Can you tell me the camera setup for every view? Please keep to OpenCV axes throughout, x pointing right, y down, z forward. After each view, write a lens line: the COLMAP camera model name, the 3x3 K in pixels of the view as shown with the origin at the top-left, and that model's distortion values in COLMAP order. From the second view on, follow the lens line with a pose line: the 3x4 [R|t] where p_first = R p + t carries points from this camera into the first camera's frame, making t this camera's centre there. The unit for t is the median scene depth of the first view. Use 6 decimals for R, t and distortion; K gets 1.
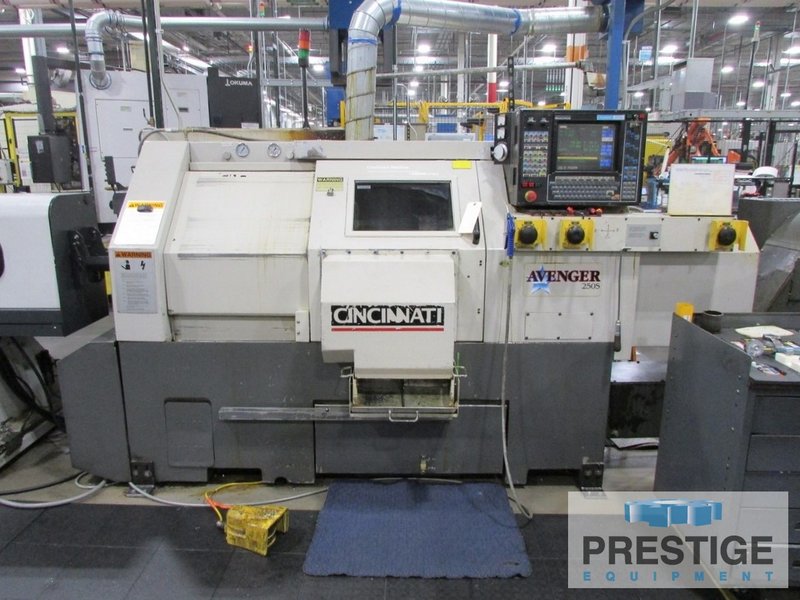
lens RADIAL K [[579.2, 0, 409.3], [0, 579.2, 296.7], [0, 0, 1]] dist [-0.046755, 0.030642]
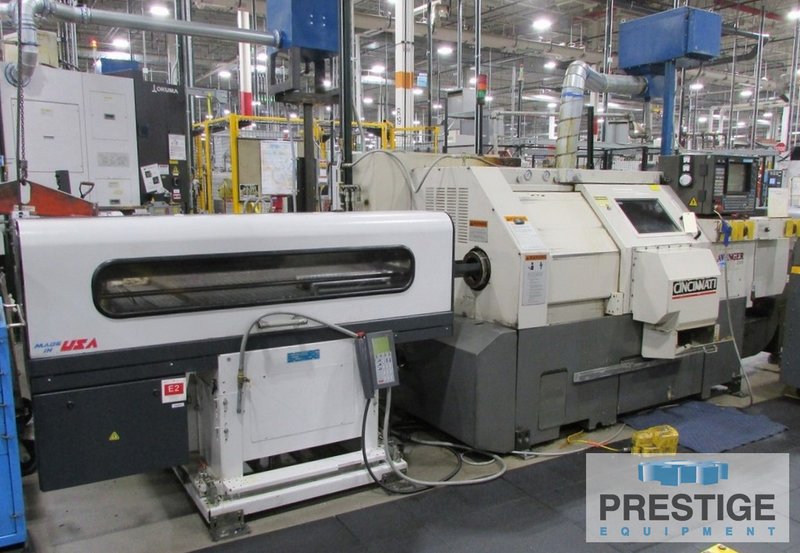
lens RADIAL K [[658.0, 0, 409.8], [0, 658.0, 289.8], [0, 0, 1]] dist [-0.048429, 0.031906]
pose [[0.850353, -0.080310, 0.520048, -1.417102], [0.109284, 0.993690, -0.025242, 0.003297], [-0.514739, 0.078297, 0.853764, -0.081002]]
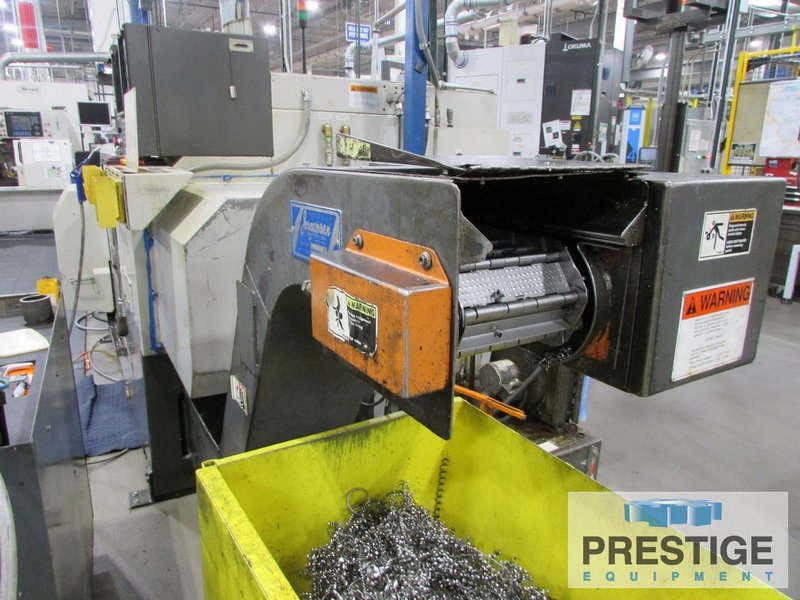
lens RADIAL K [[579.2, 0, 399.0], [0, 579.2, 298.6], [0, 0, 1]] dist [-0.046755, 0.030642]
pose [[0.516195, 0.221024, -0.827461, 1.088343], [-0.199916, 0.970534, 0.134526, -0.129114], [0.832812, 0.095981, 0.545171, 0.820607]]
